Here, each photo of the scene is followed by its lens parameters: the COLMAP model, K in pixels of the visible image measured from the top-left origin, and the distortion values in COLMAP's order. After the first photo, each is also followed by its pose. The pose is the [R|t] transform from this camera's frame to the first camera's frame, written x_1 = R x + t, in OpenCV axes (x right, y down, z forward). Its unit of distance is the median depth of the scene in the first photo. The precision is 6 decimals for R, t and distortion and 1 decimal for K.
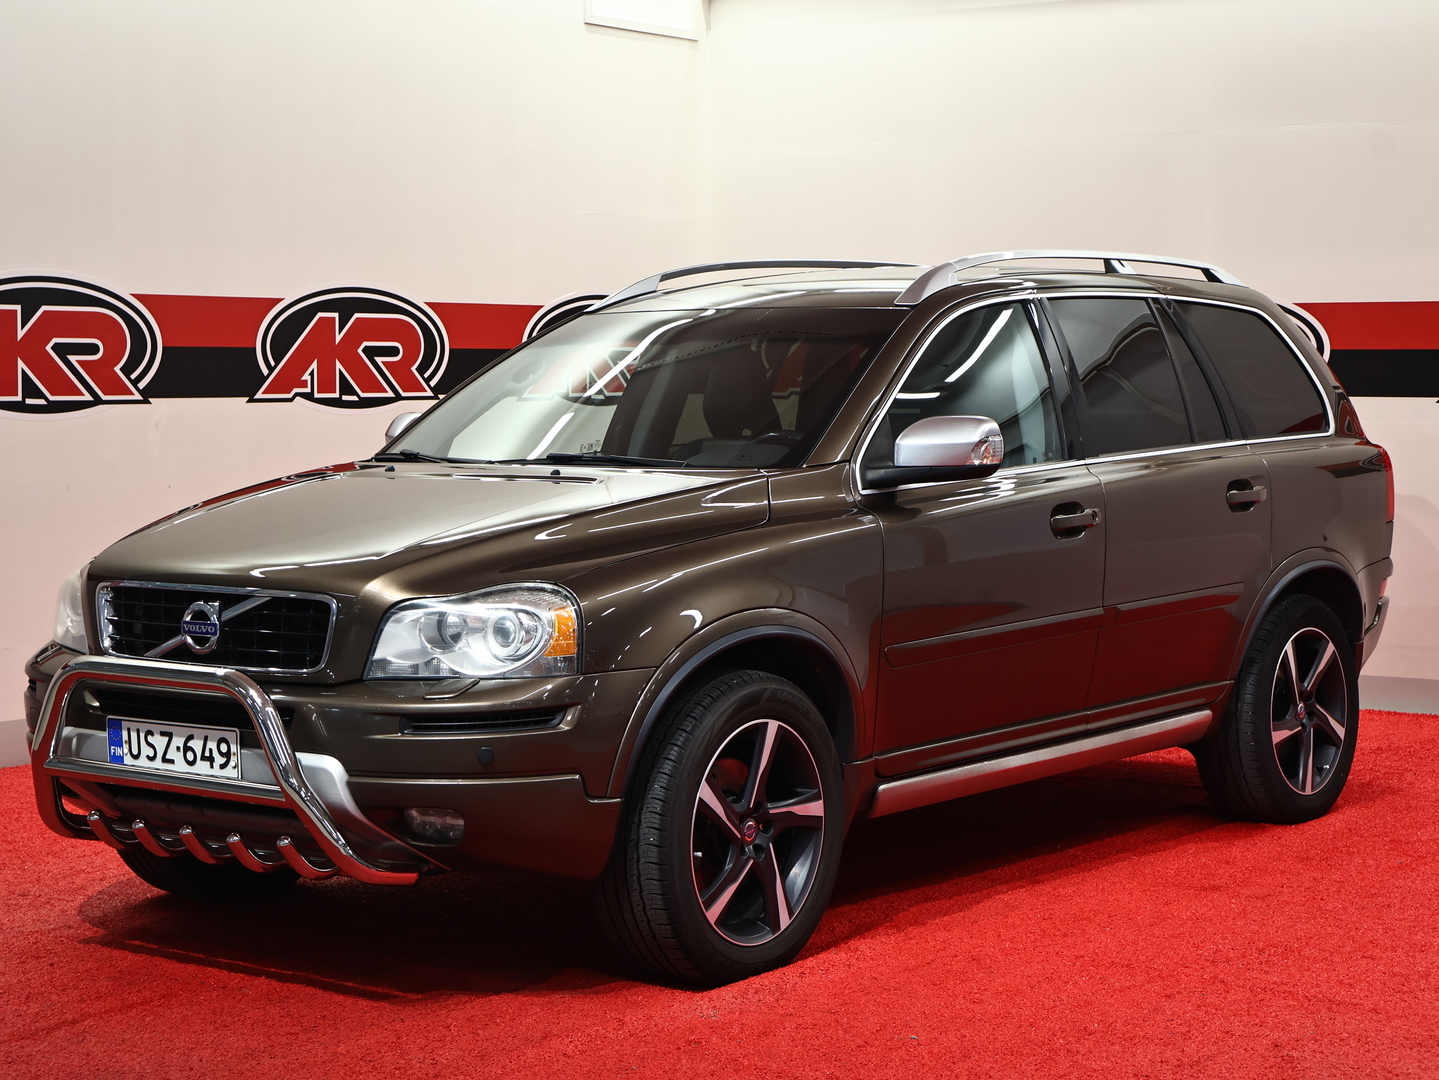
lens RADIAL K [[2513.3, 0, 719.5], [0, 2513.3, 540.0], [0, 0, 1]] dist [0.074189, 0.149177]
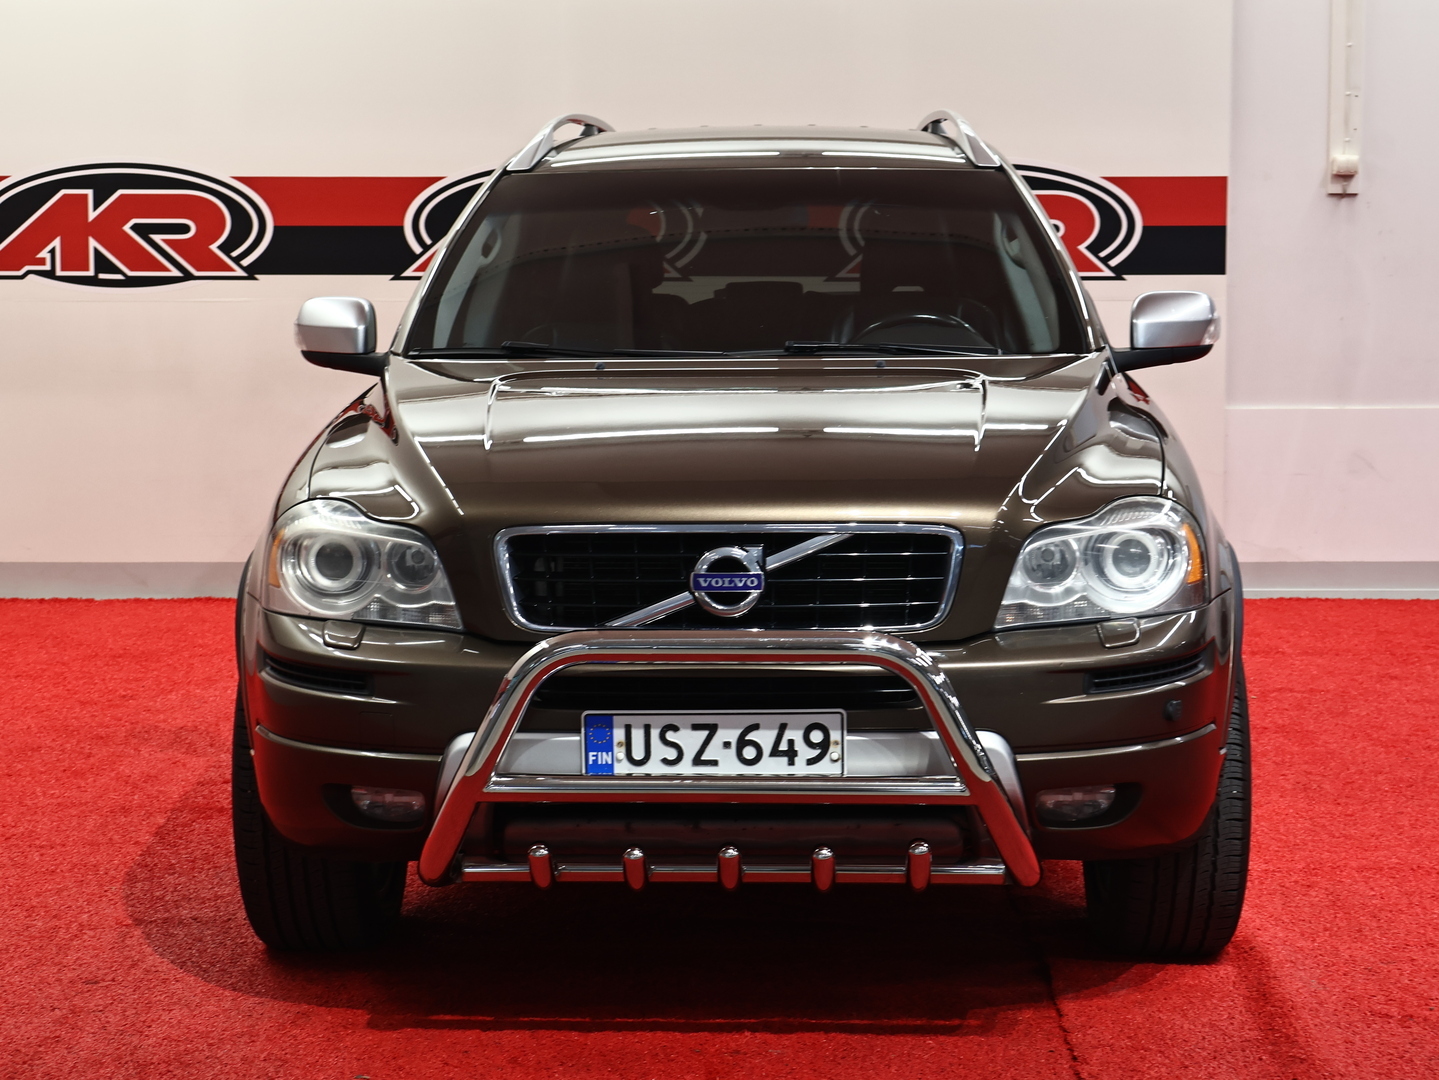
lens RADIAL K [[2513.3, 0, 719.5], [0, 2513.3, 540.0], [0, 0, 1]] dist [0.074189, 0.149177]
pose [[0.811219, -0.059141, 0.581744, -0.639764], [0.034728, 0.997989, 0.053031, -0.016848], [-0.583710, -0.022817, 0.811642, 0.398356]]
